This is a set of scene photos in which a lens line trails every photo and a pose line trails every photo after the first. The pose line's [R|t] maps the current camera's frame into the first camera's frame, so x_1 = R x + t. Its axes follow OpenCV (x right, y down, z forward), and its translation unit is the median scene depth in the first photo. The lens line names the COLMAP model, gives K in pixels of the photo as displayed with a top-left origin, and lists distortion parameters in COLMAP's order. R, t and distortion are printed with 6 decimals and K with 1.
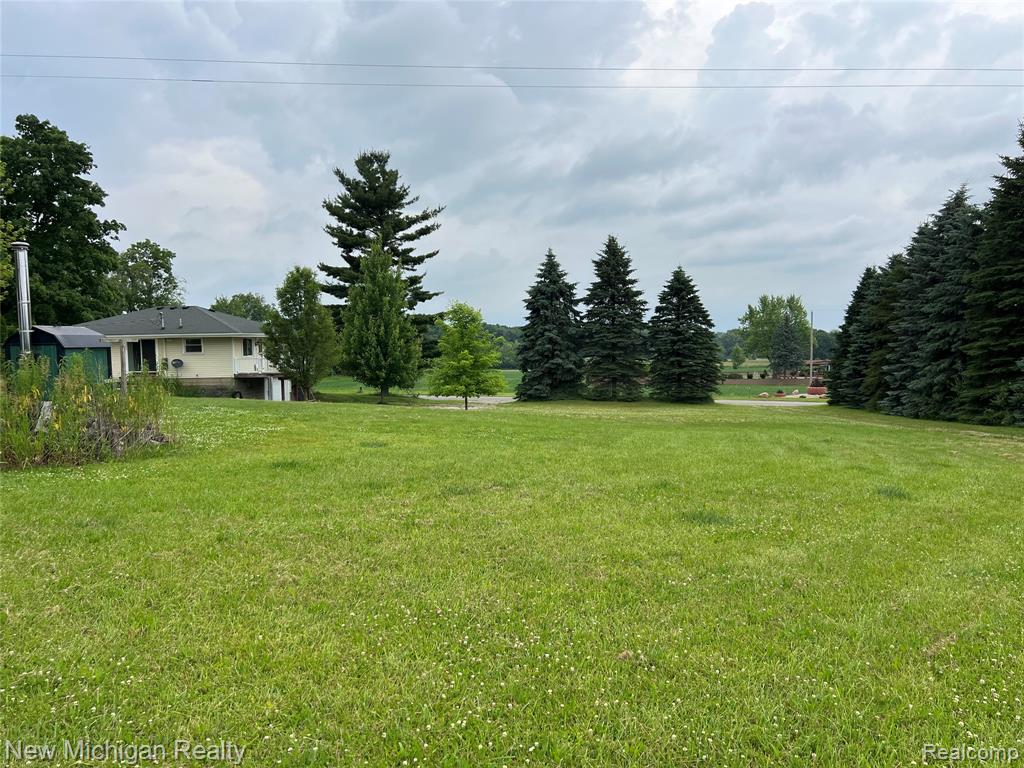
lens RADIAL K [[763.1, 0, 512.1], [0, 763.1, 391.8], [0, 0, 1]] dist [0.077171, -0.081385]
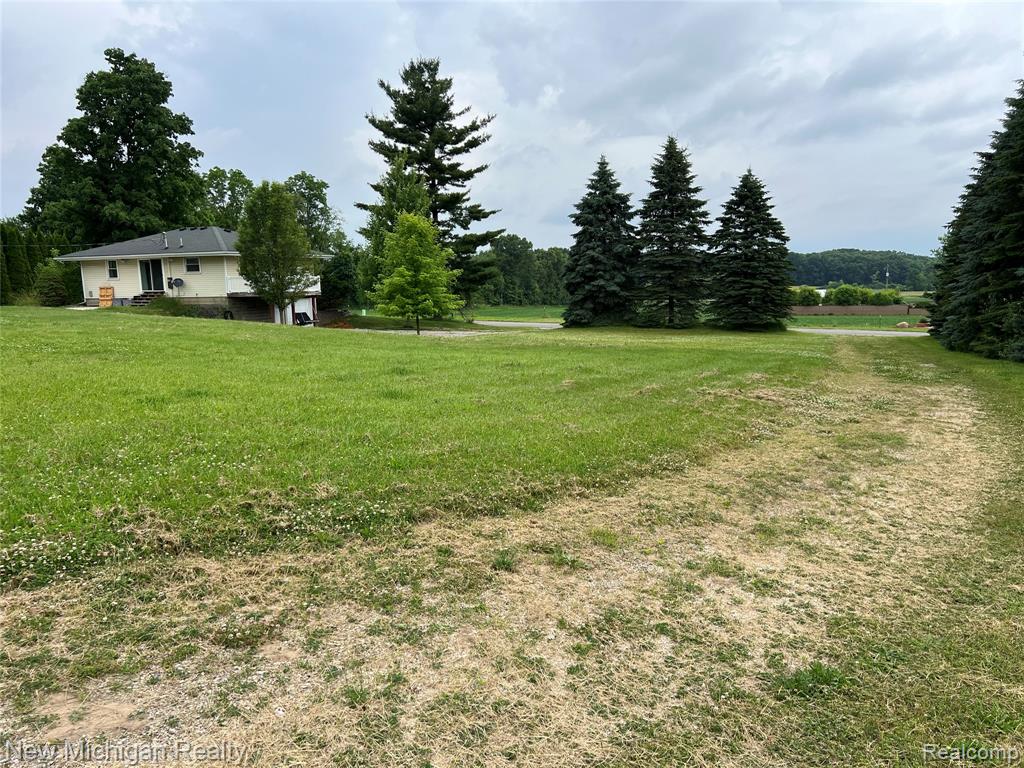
lens RADIAL K [[763.1, 0, 512.1], [0, 763.1, 391.8], [0, 0, 1]] dist [0.077171, -0.081385]
pose [[0.963558, 0.034993, -0.265200, 0.195682], [-0.011005, 0.995753, 0.091405, 0.006674], [0.267272, -0.085155, 0.959851, 0.087032]]
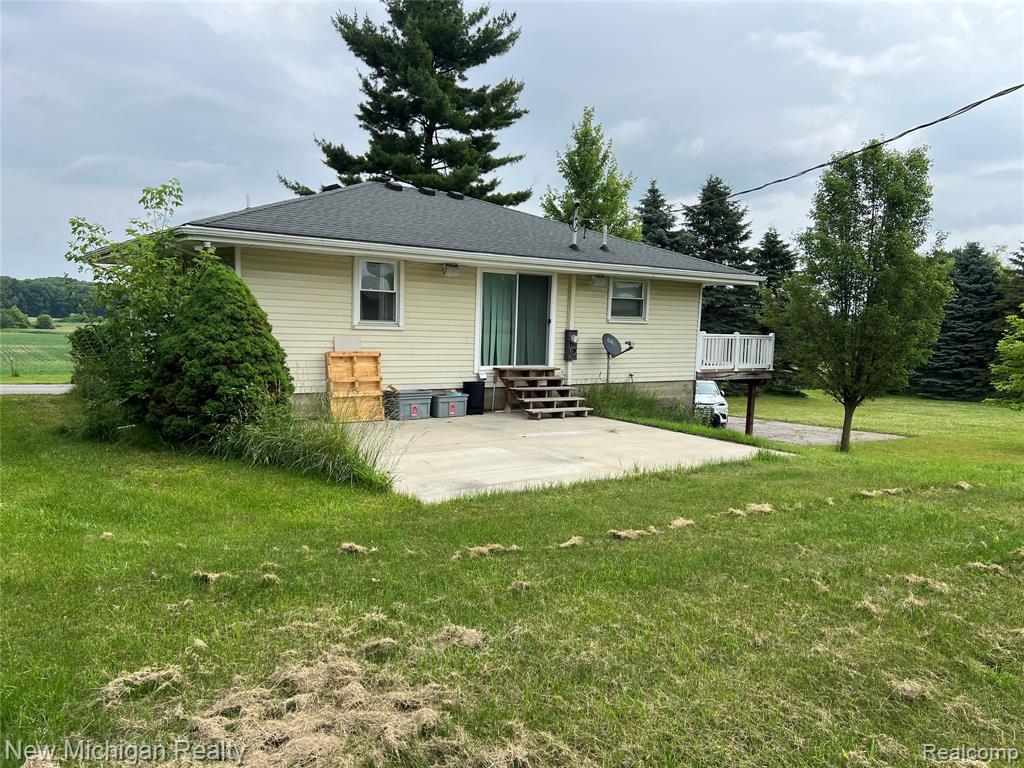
lens RADIAL K [[769.3, 0, 512.0], [0, 769.3, 384.0], [0, 0, 1]] dist [0.071761, -0.069889]
pose [[0.760005, -0.013301, 0.649781, -0.513342], [-0.007272, 0.999554, 0.028966, -0.020230], [-0.649876, -0.026740, 0.759570, 0.539910]]
